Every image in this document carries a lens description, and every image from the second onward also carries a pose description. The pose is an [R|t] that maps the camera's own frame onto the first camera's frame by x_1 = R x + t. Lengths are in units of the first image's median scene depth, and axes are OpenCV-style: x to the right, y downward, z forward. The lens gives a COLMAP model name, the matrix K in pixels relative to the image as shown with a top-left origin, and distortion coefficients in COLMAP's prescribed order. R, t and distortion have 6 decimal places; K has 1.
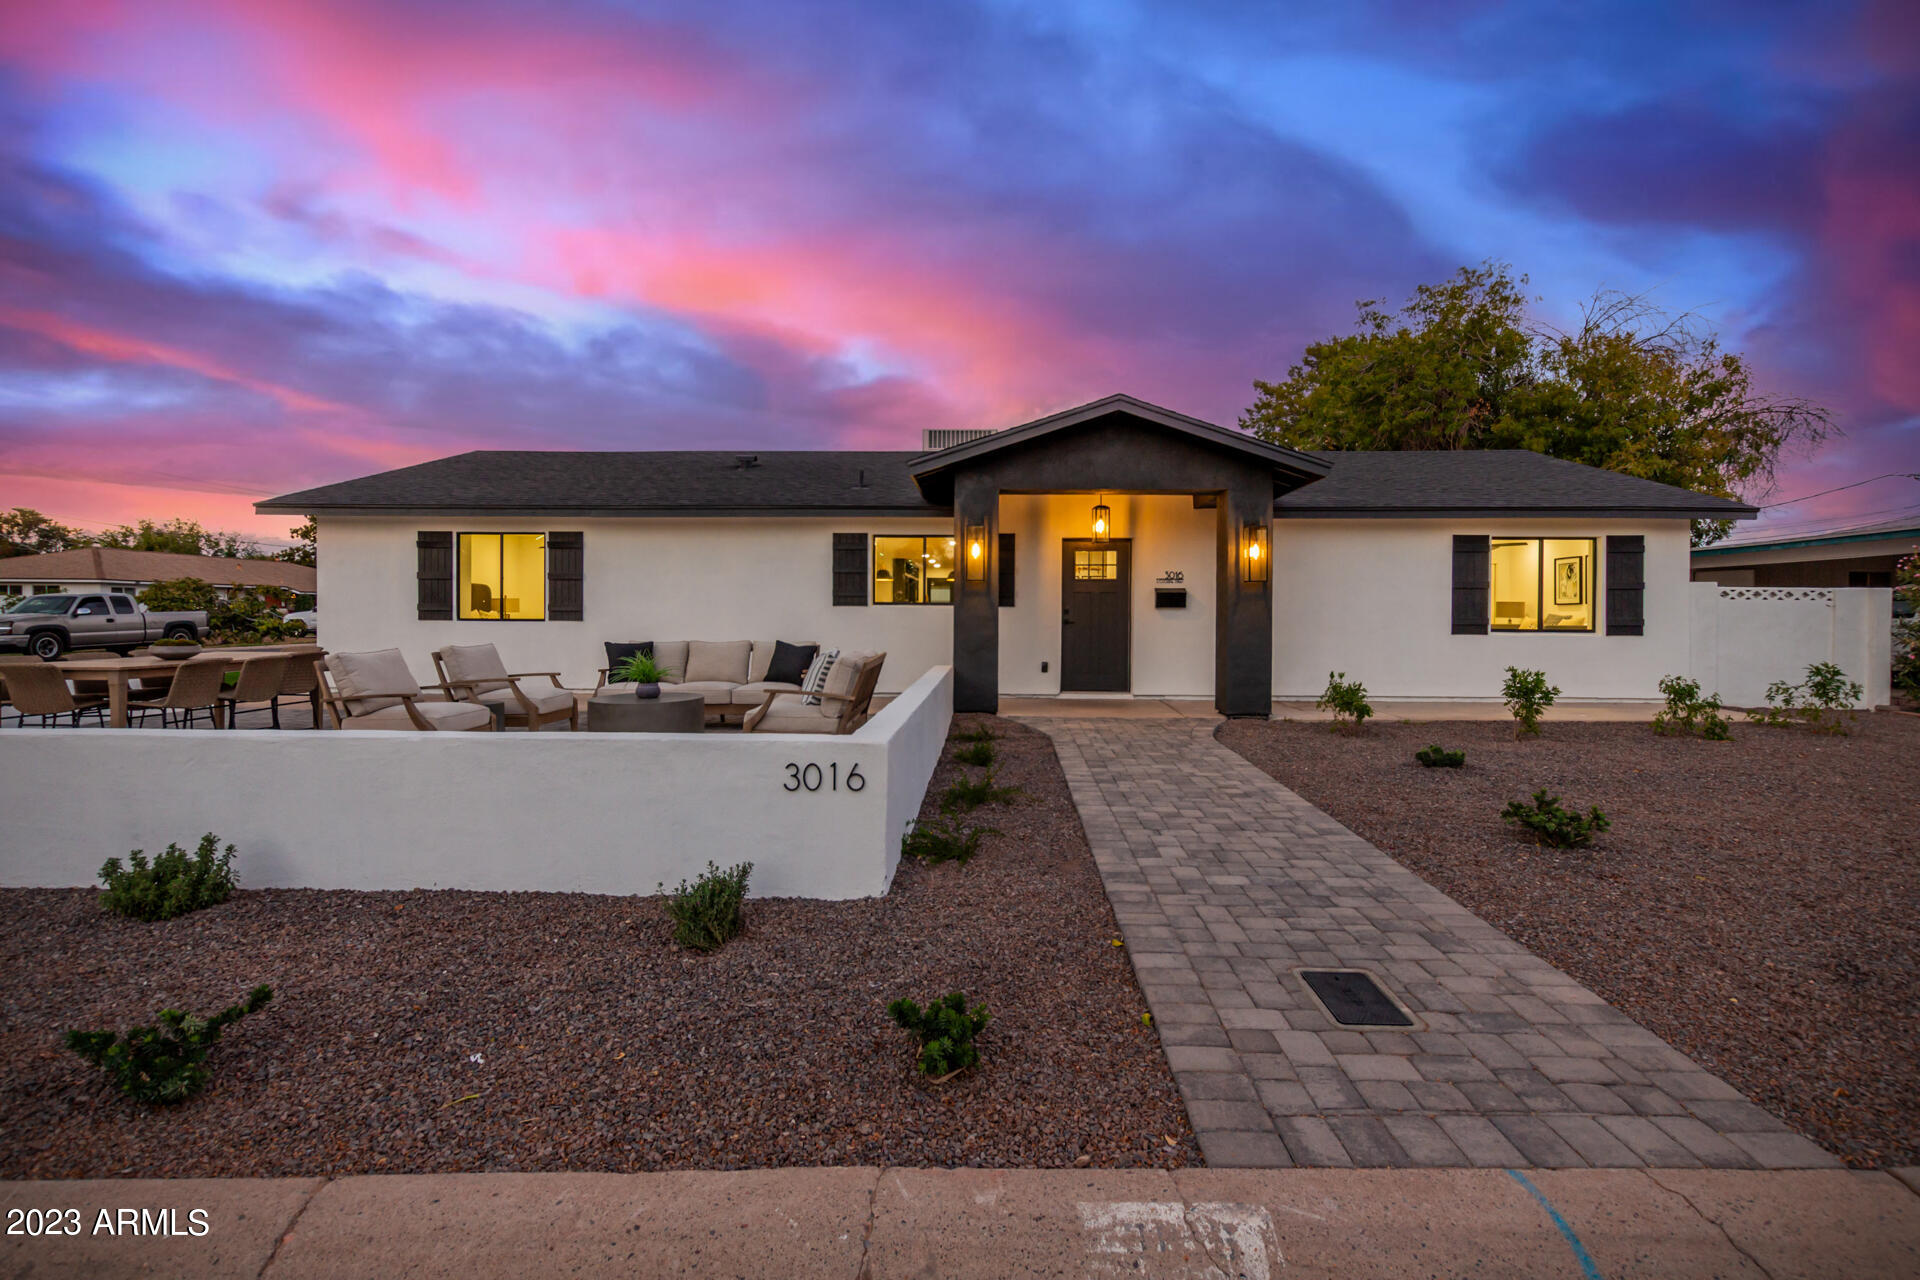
lens RADIAL K [[903.5, 0, 995.3], [0, 903.5, 646.3], [0, 0, 1]] dist [0.003789, -0.000591]
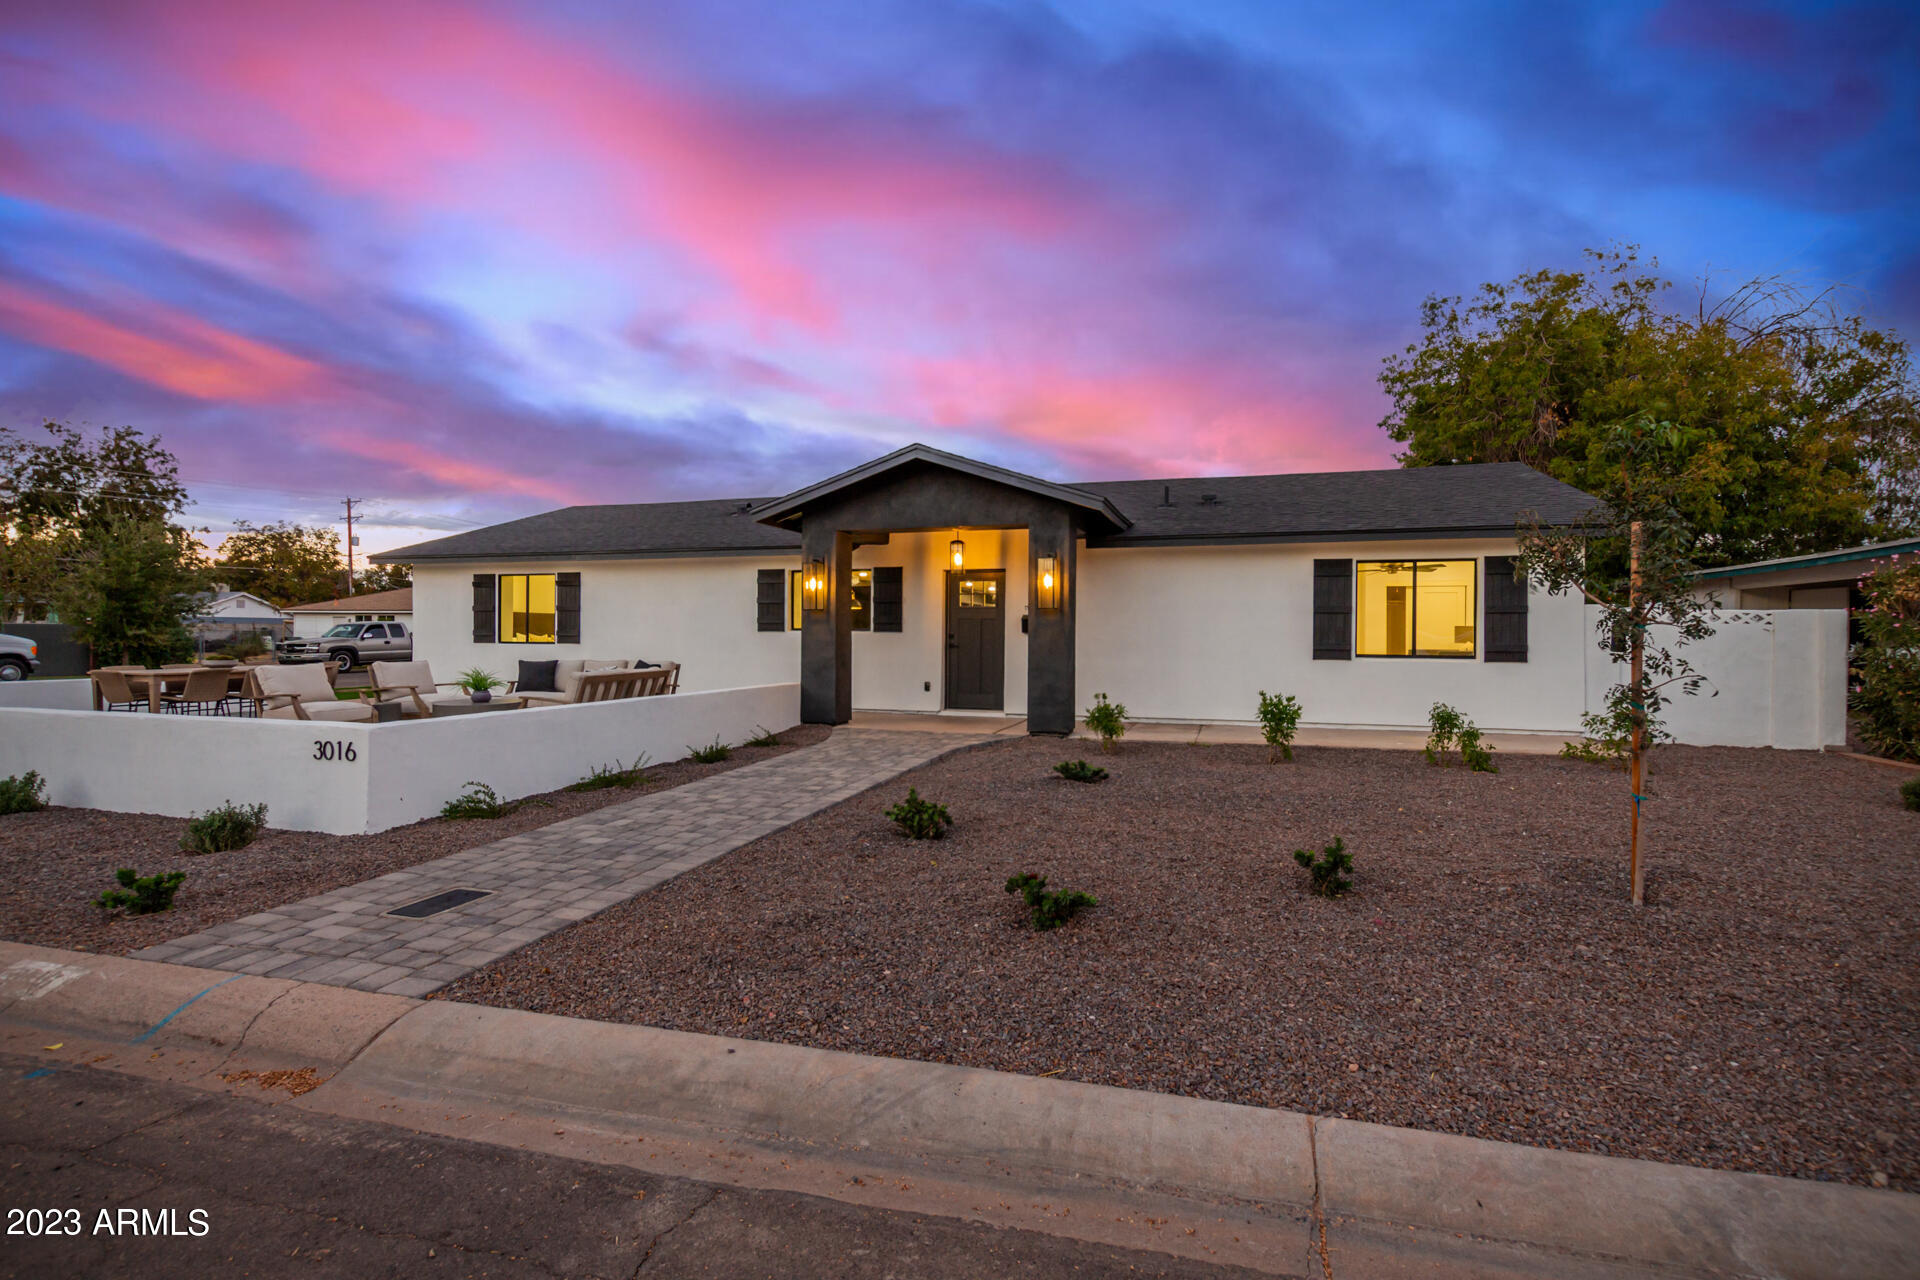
lens RADIAL K [[903.5, 0, 995.3], [0, 903.5, 646.3], [0, 0, 1]] dist [0.003789, -0.000591]
pose [[0.963742, 0.003411, -0.266814, 0.498940], [-0.010367, 0.999642, -0.024664, 0.000467], [0.266634, 0.026536, 0.963432, -0.053662]]
